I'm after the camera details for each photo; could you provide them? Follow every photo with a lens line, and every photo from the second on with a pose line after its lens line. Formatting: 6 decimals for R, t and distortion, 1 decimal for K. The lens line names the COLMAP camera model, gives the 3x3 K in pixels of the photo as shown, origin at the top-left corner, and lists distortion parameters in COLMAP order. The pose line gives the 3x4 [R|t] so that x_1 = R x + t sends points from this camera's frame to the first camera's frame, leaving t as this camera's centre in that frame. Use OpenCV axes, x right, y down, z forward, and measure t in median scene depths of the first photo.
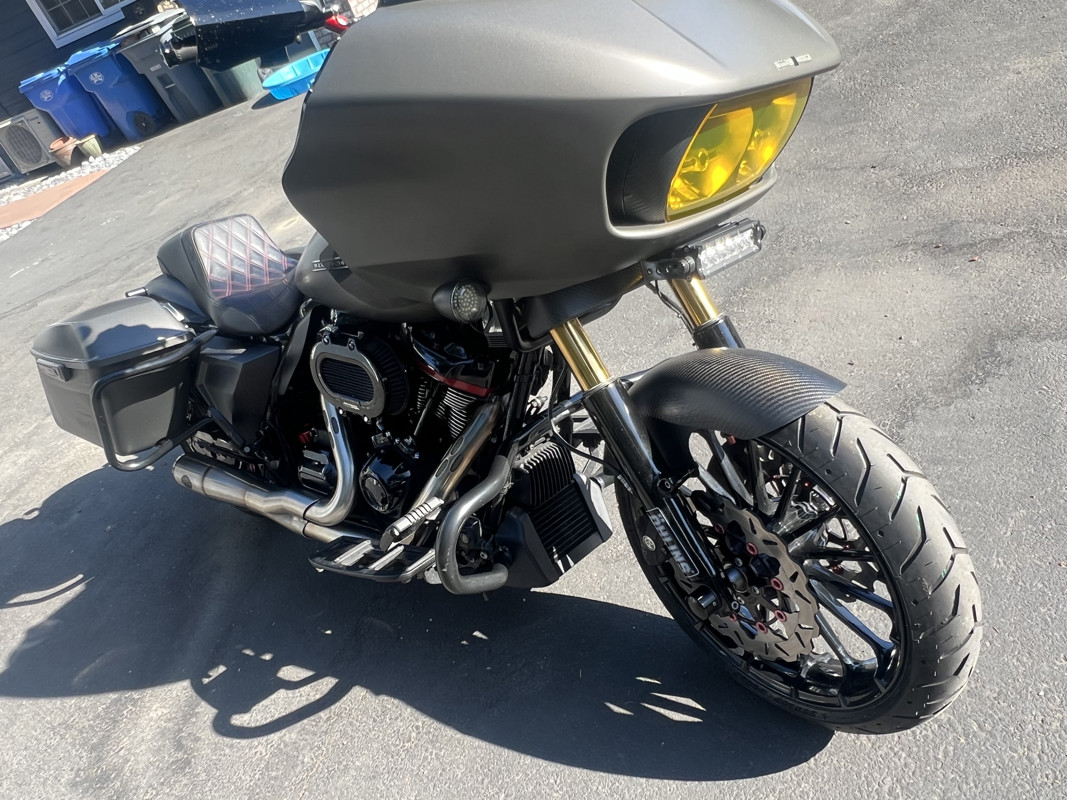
lens RADIAL K [[805.8, 0, 533.5], [0, 805.8, 400.0], [0, 0, 1]] dist [0.001281, 0.000553]
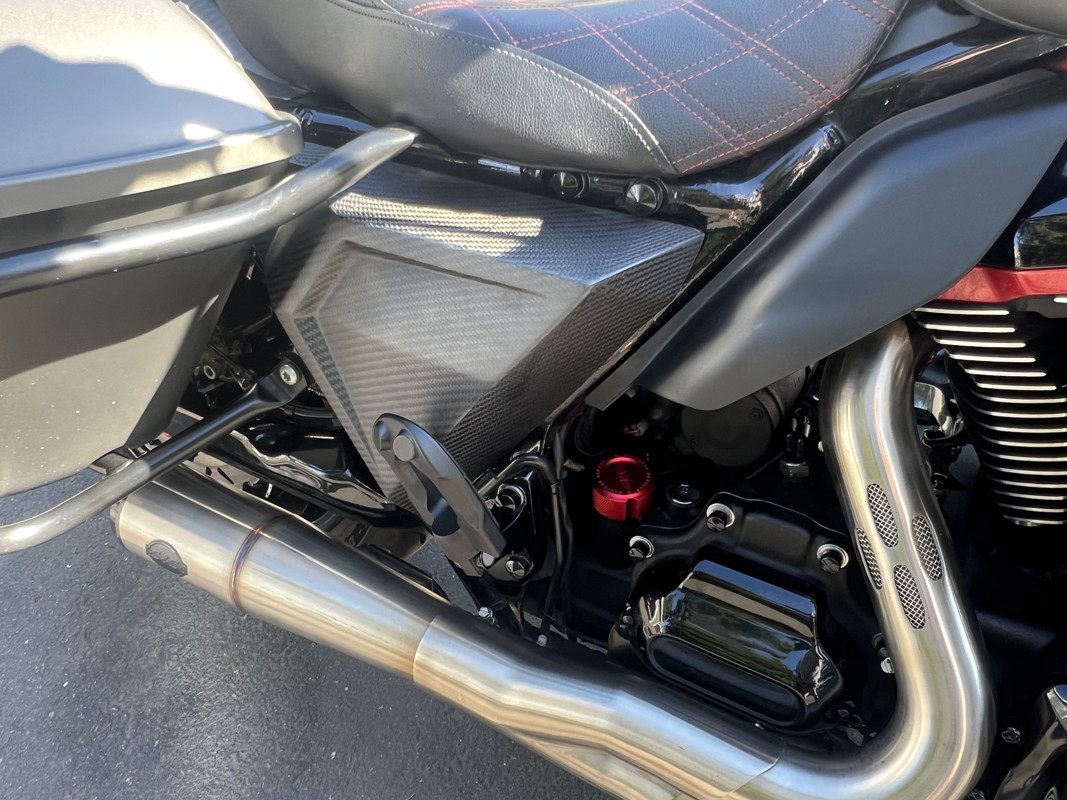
lens RADIAL K [[795.8, 0, 533.5], [0, 795.8, 400.0], [0, 0, 1]] dist [0.000675, -0.002394]
pose [[0.967232, 0.059540, 0.246812, -0.413306], [-0.095503, 0.986040, 0.136395, -0.037652], [-0.235246, -0.155497, 0.959416, 0.716223]]
